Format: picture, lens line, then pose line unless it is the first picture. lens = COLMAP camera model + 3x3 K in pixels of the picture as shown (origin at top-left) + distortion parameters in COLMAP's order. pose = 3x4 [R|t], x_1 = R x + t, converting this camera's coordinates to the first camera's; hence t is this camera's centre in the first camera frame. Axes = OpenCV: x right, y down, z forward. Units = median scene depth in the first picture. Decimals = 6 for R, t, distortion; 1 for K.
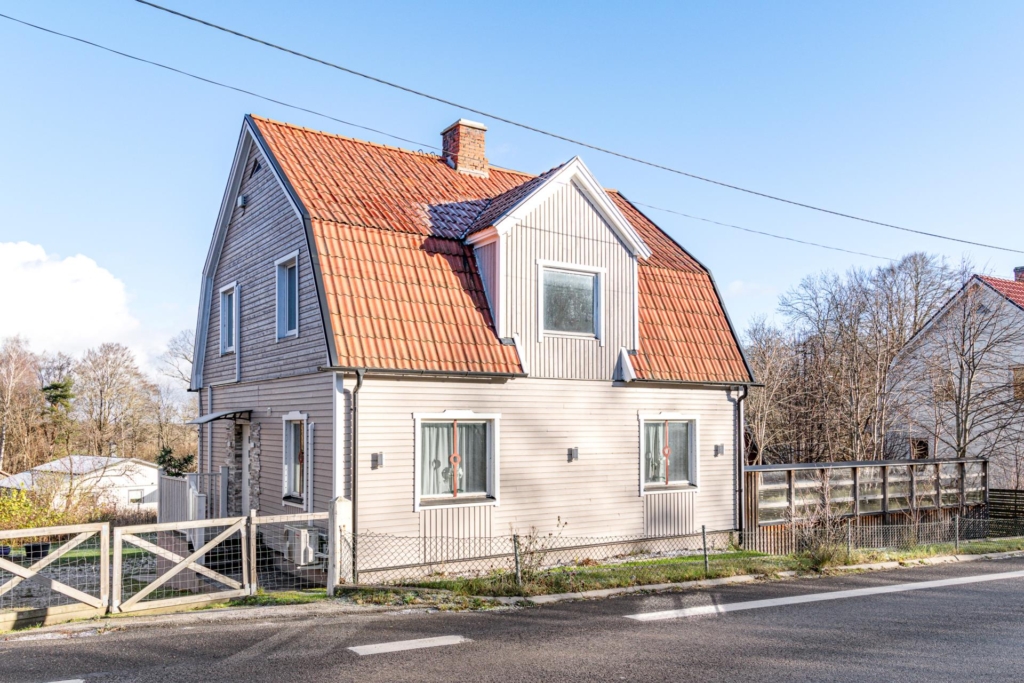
lens RADIAL K [[810.3, 0, 516.0], [0, 810.3, 405.4], [0, 0, 1]] dist [0.017399, -0.004170]
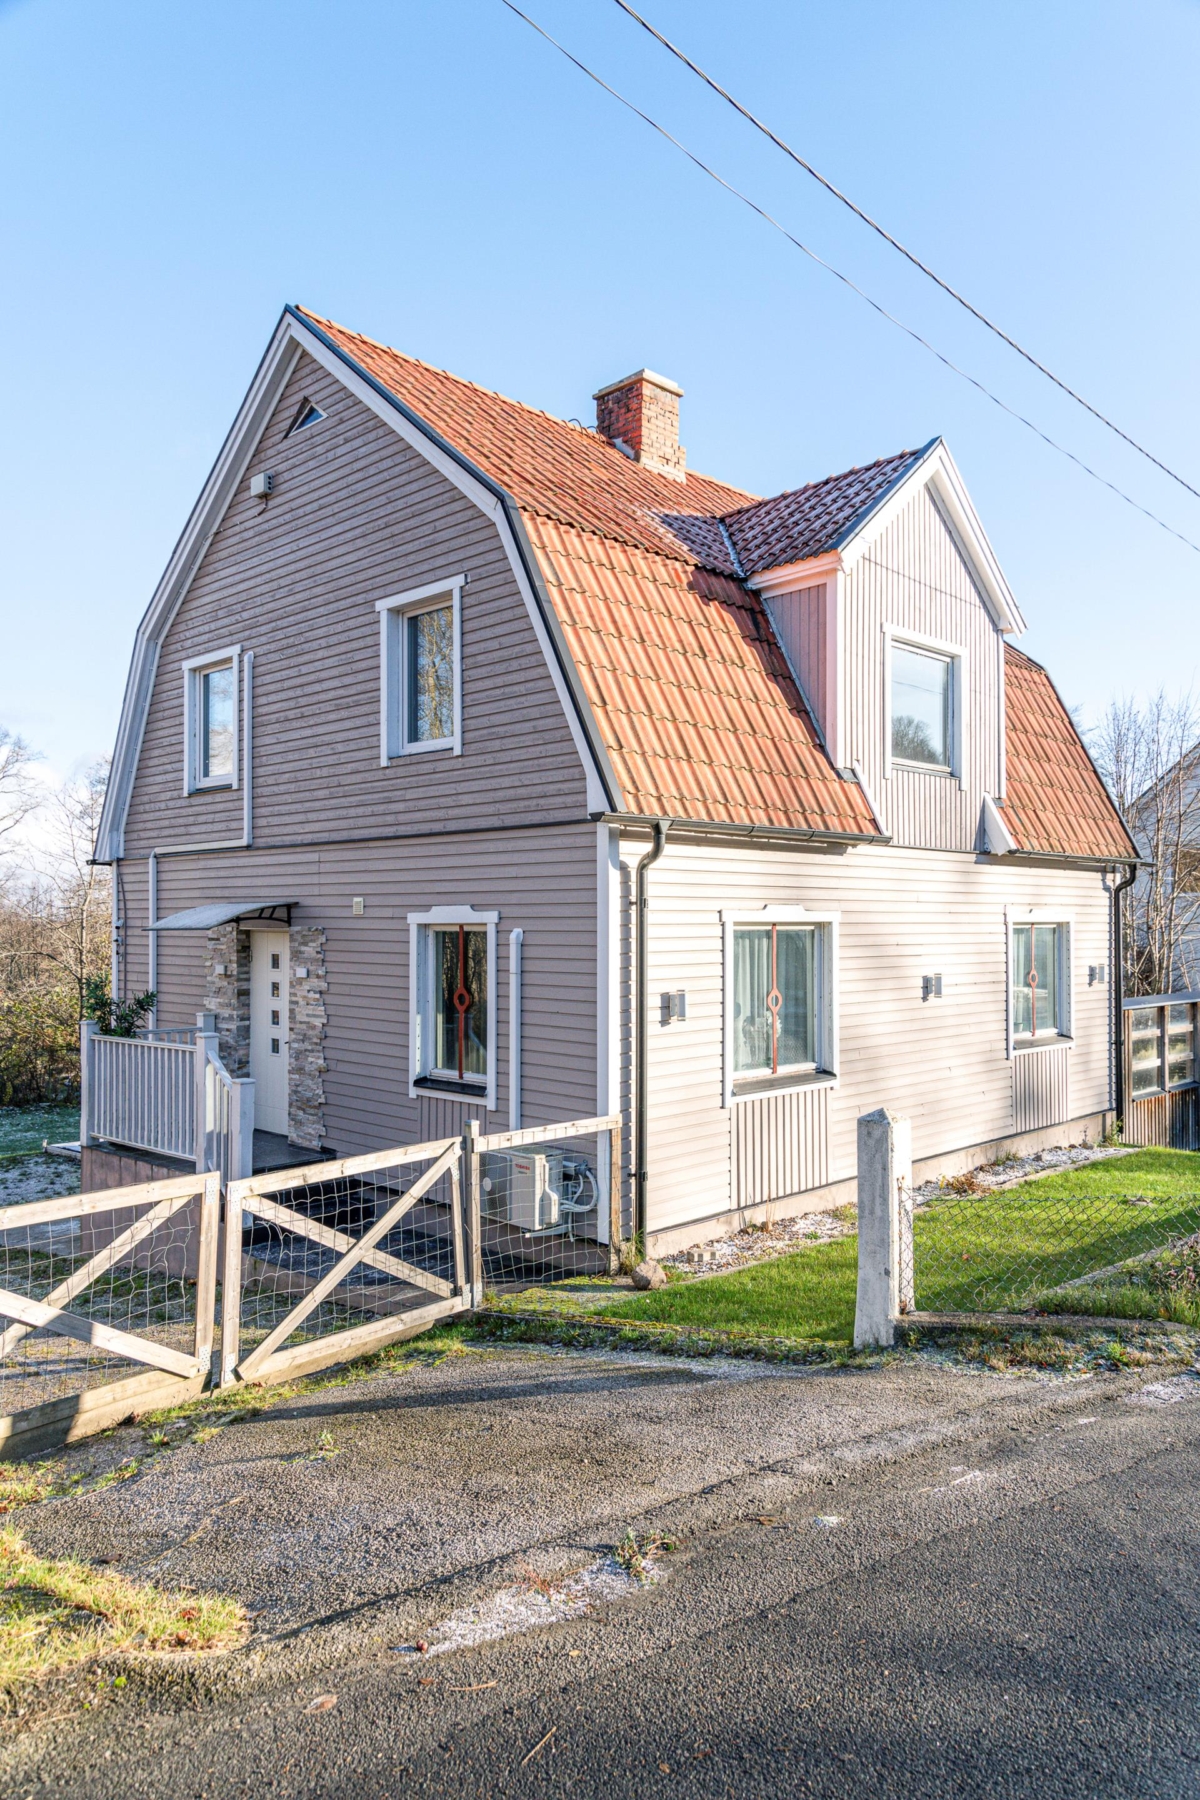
lens RADIAL K [[1200.1, 0, 599.1], [0, 1200.1, 904.0], [0, 0, 1]] dist [0.023993, 0.002074]
pose [[0.980803, 0.004344, 0.194952, -0.322147], [-0.005811, 0.999959, 0.006954, 0.000502], [-0.194914, -0.007953, 0.980788, 0.266784]]
